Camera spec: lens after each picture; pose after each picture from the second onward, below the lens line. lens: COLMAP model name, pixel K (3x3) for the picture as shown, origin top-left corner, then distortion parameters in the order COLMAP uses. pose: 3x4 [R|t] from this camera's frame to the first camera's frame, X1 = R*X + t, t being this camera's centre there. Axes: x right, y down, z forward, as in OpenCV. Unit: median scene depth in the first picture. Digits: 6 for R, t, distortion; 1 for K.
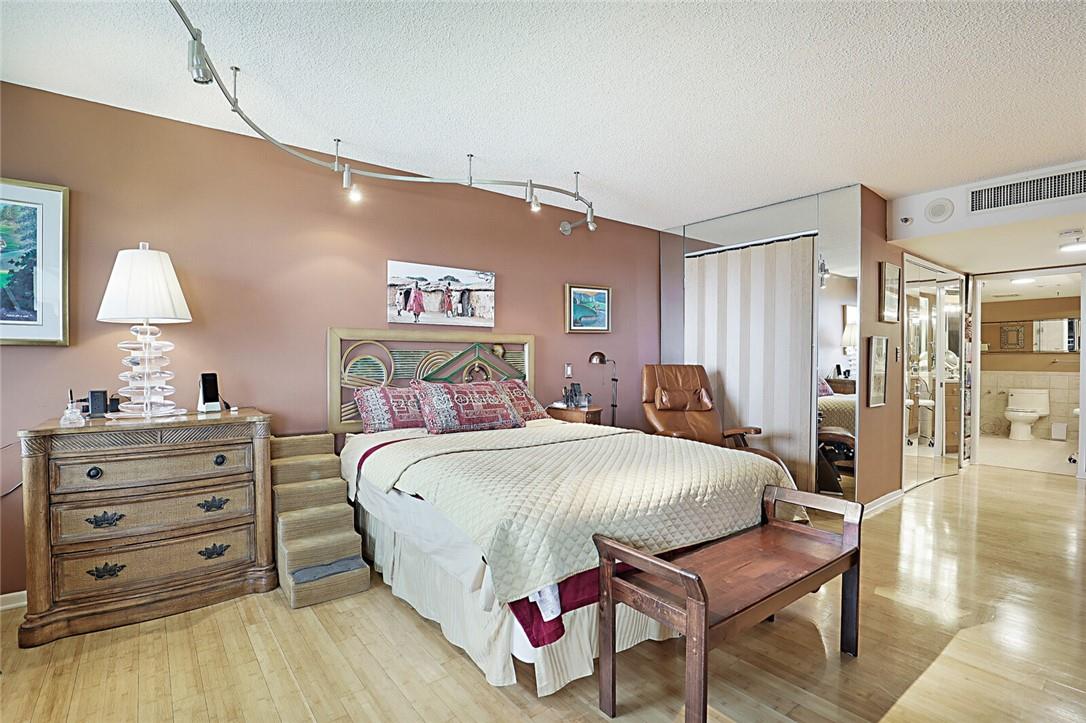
lens RADIAL K [[496.4, 0, 540.1], [0, 496.4, 367.9], [0, 0, 1]] dist [-0.022439, -0.000175]
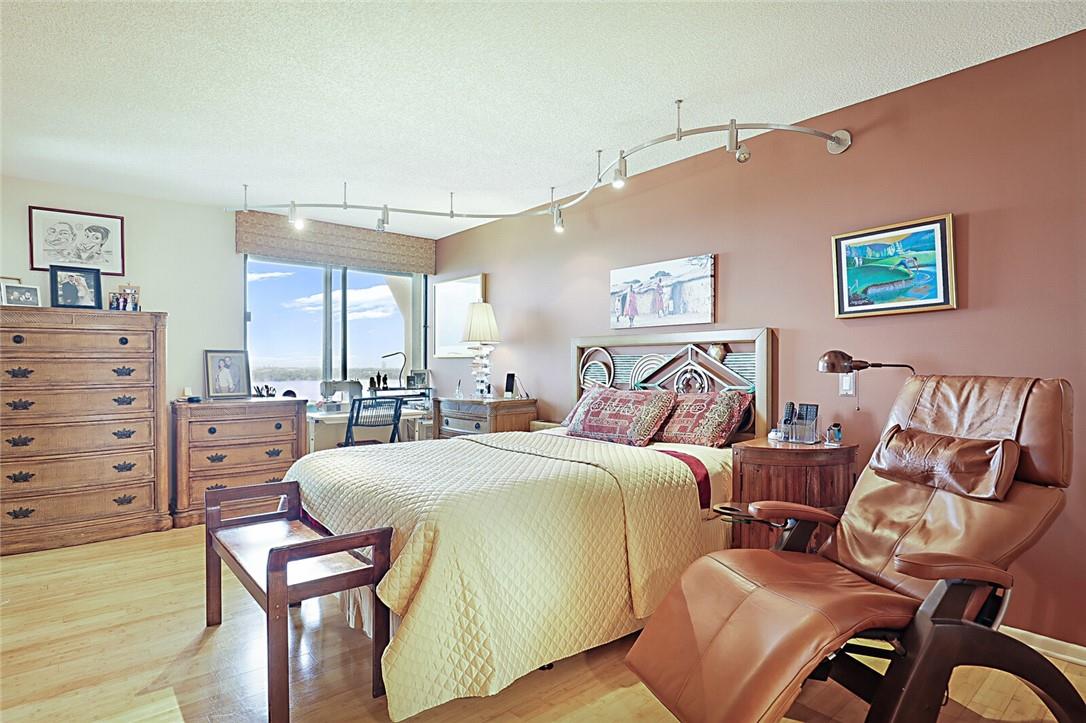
lens RADIAL K [[580.3, 0, 547.2], [0, 580.3, 364.1], [0, 0, 1]] dist [-0.026778, 0.006615]
pose [[0.075662, 0.000452, -0.997133, 0.842678], [-0.010727, 0.999942, -0.000360, -0.014436], [0.997076, 0.010723, 0.075662, 0.710064]]
